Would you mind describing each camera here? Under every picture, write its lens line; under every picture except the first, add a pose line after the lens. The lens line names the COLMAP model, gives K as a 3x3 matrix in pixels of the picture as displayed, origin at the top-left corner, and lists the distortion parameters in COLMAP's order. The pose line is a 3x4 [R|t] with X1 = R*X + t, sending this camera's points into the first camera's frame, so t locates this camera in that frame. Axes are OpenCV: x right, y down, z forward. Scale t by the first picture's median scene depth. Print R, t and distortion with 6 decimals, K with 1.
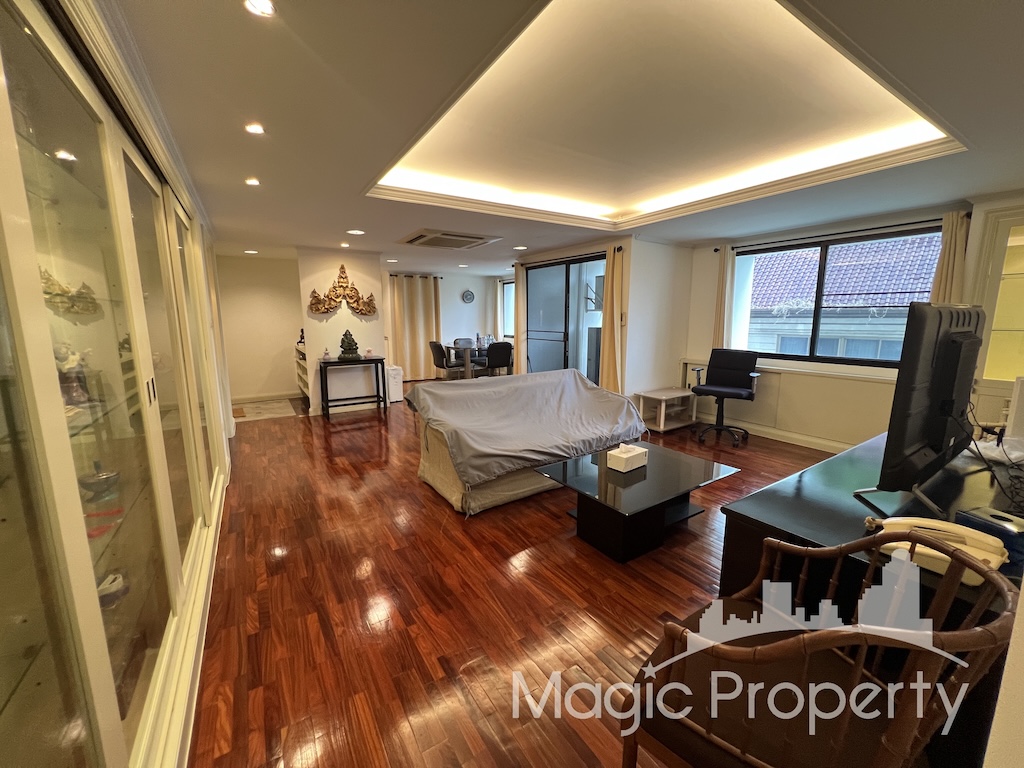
lens RADIAL K [[409.0, 0, 511.4], [0, 409.0, 381.3], [0, 0, 1]] dist [-0.001892, 0.000221]
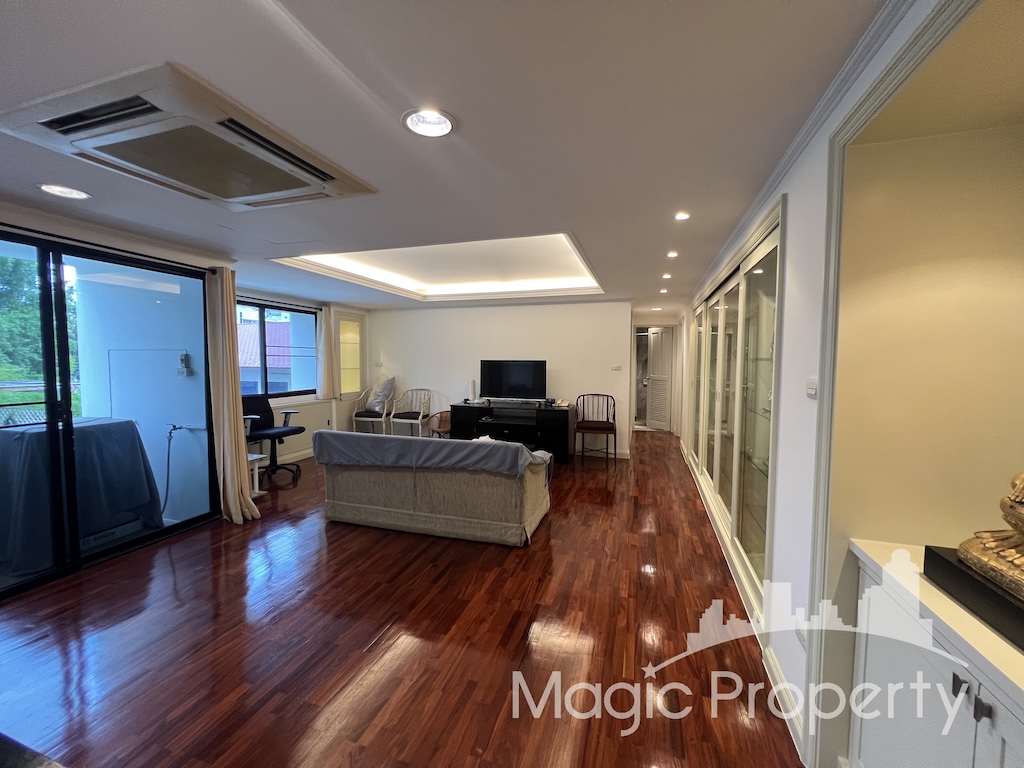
lens RADIAL K [[409.0, 0, 511.4], [0, 409.0, 381.3], [0, 0, 1]] dist [-0.001892, 0.000221]
pose [[-0.637965, -0.041552, 0.768943, -0.533865], [0.119291, 0.981157, 0.151991, -0.153751], [-0.760769, 0.188693, -0.620987, 0.920393]]
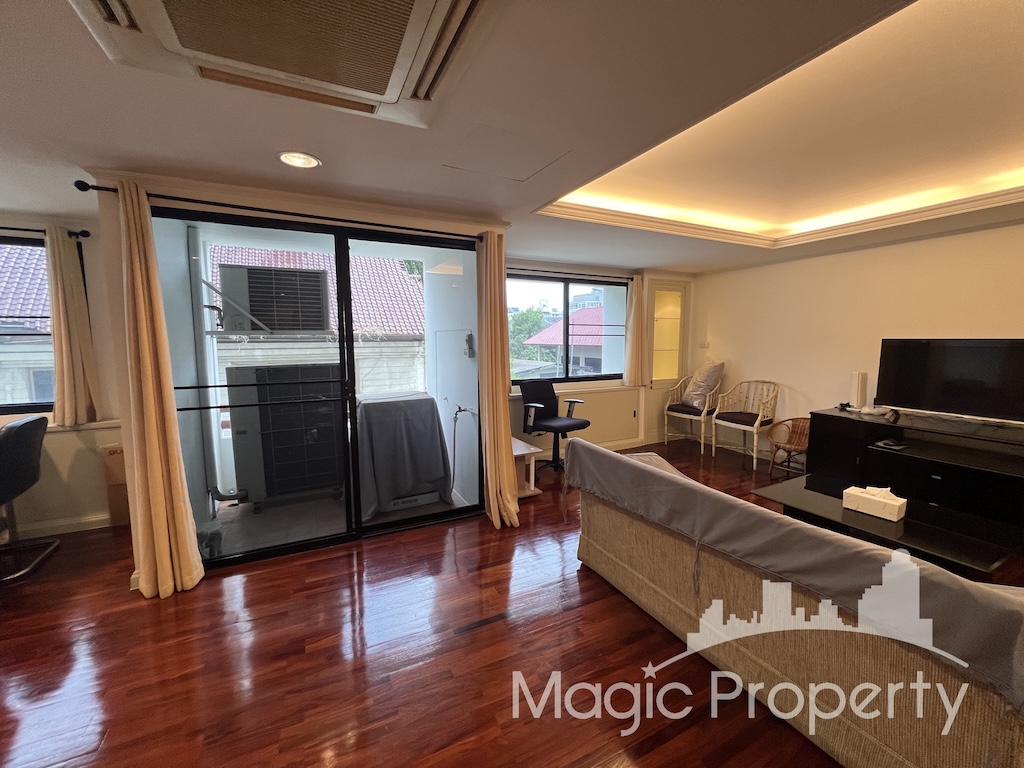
lens RADIAL K [[412.9, 0, 511.3], [0, 412.9, 381.5], [0, 0, 1]] dist [-0.000736, -0.000081]
pose [[0.112682, -0.102019, 0.988380, -0.326537], [0.158892, 0.983765, 0.083428, -0.131446], [-0.980845, 0.147645, 0.127063, 0.775263]]
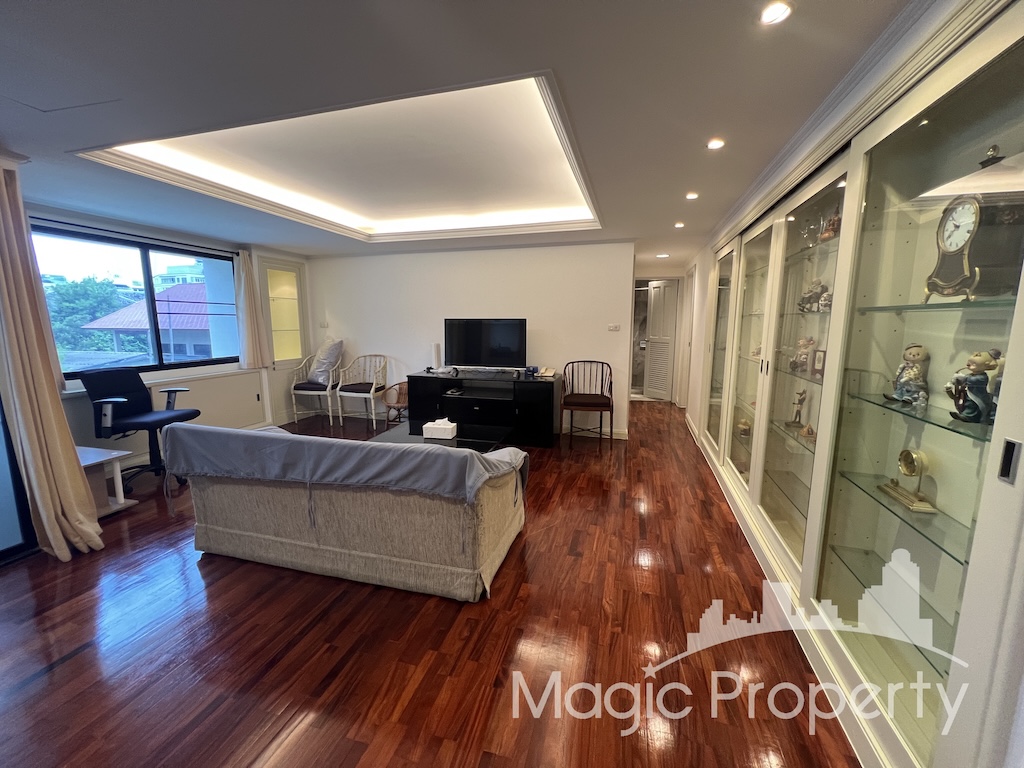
lens RADIAL K [[412.0, 0, 510.1], [0, 412.0, 381.3], [0, 0, 1]] dist [-0.000289, 0.000281]
pose [[-0.656051, -0.107638, 0.747001, -0.401388], [0.120153, 0.962258, 0.244179, -0.122900], [-0.745090, 0.249948, -0.618357, 0.767499]]
